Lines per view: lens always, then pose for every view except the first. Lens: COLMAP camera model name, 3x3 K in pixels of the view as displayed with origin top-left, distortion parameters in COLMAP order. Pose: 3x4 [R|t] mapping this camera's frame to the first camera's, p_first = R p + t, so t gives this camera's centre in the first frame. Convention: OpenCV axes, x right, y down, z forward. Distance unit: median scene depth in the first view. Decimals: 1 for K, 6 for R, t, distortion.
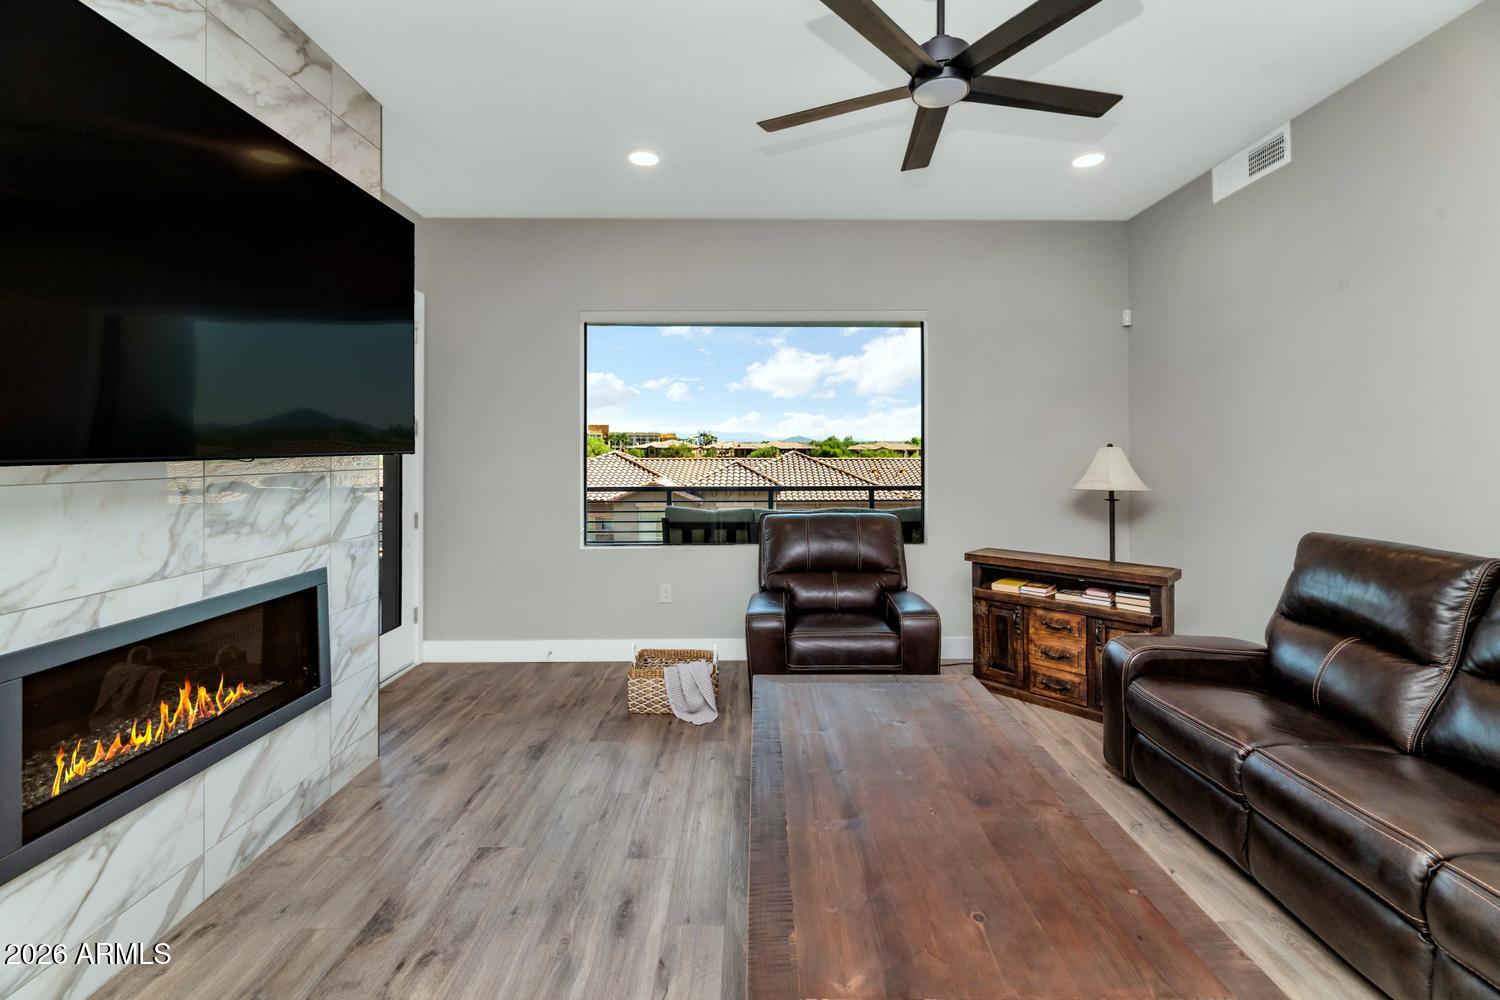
lens RADIAL K [[626.9, 0, 754.0], [0, 626.9, 450.4], [0, 0, 1]] dist [-0.002193, -0.000561]
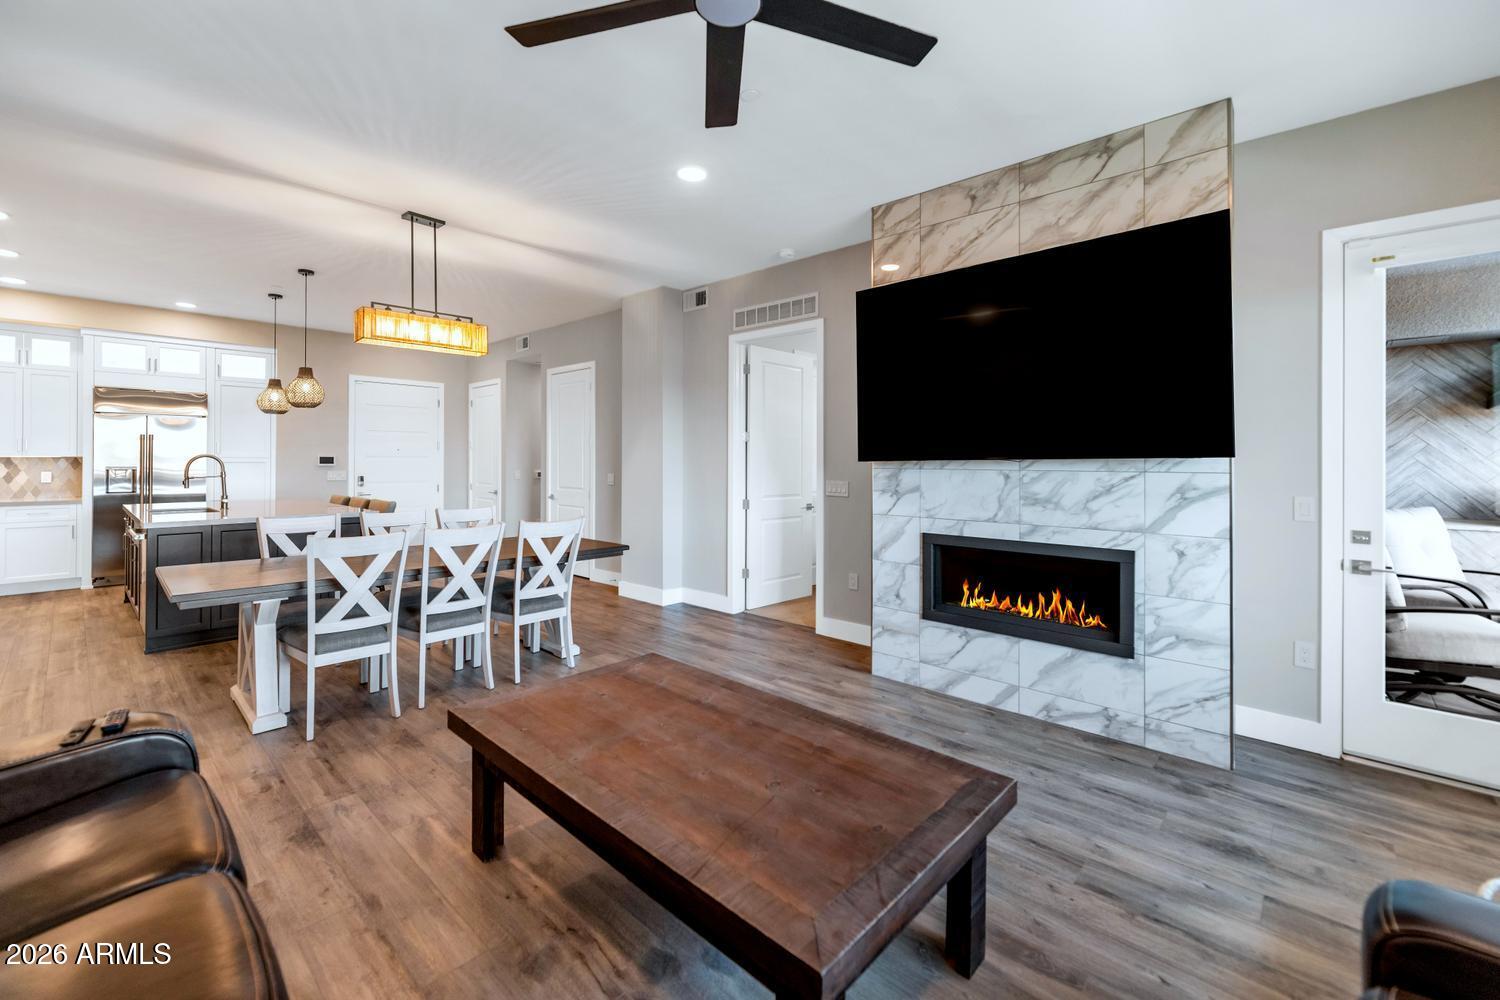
lens RADIAL K [[626.9, 0, 754.6], [0, 626.9, 458.2], [0, 0, 1]] dist [-0.002193, -0.000561]
pose [[-0.682783, -0.005158, -0.730603, 0.834605], [-0.001317, 0.999982, -0.005829, 0.017489], [0.730620, -0.003018, -0.682777, 1.522957]]
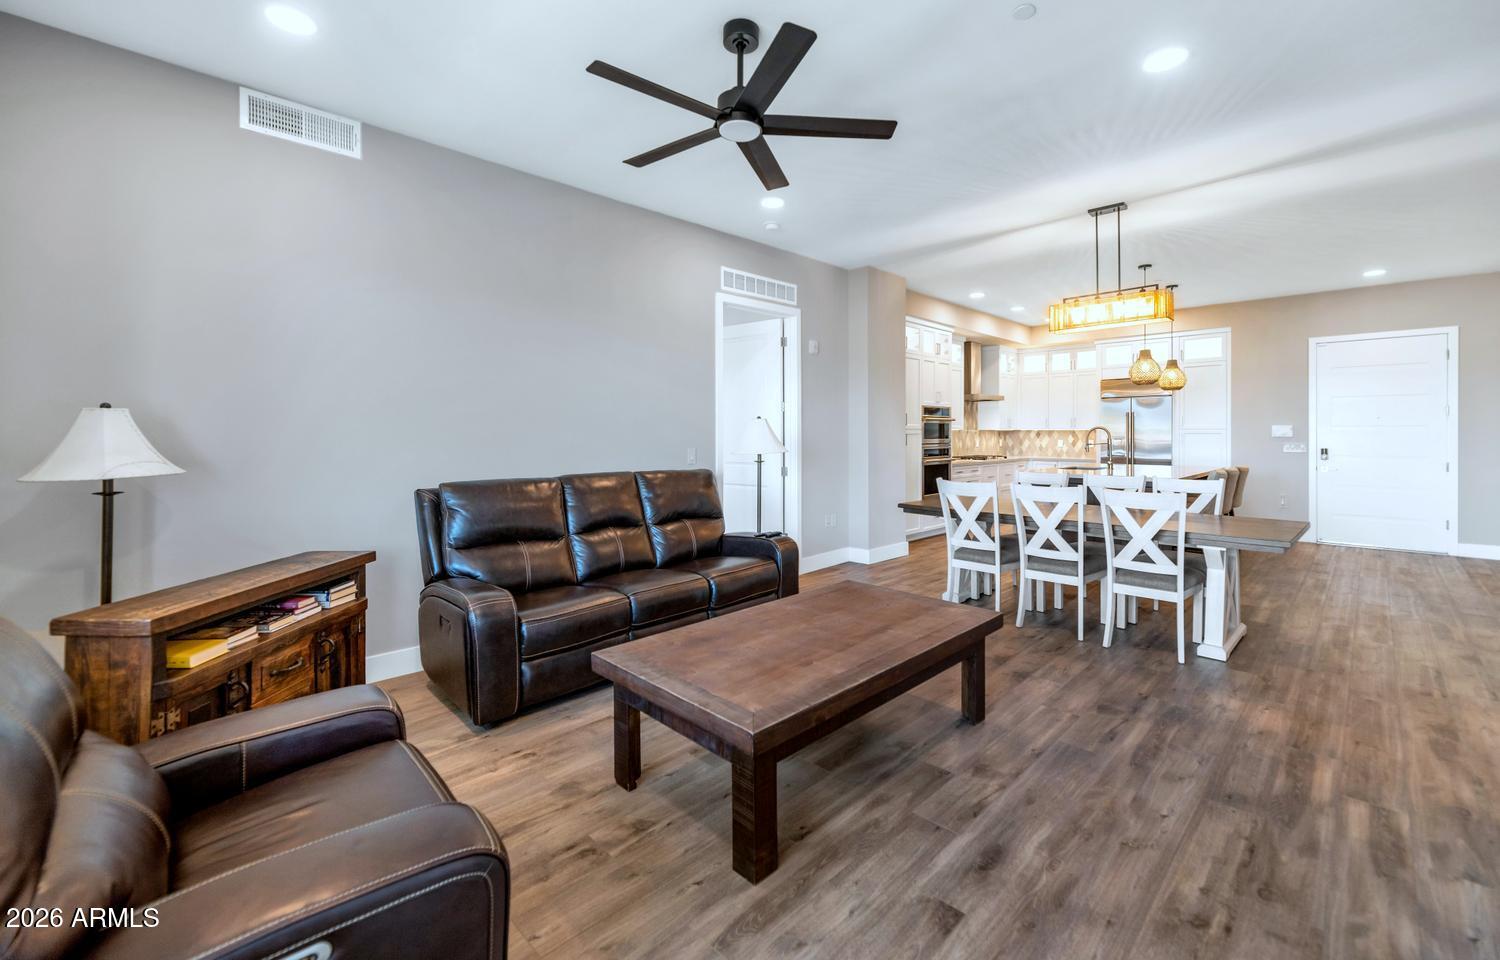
lens RADIAL K [[620.0, 0, 767.4], [0, 620.0, 433.0], [0, 0, 1]] dist [0.014595, 0.000044]
pose [[-0.712982, 0.001946, 0.701179, -0.597206], [-0.000515, 0.999994, -0.003300, 0.037411], [-0.701182, -0.002714, -0.712977, 1.781338]]
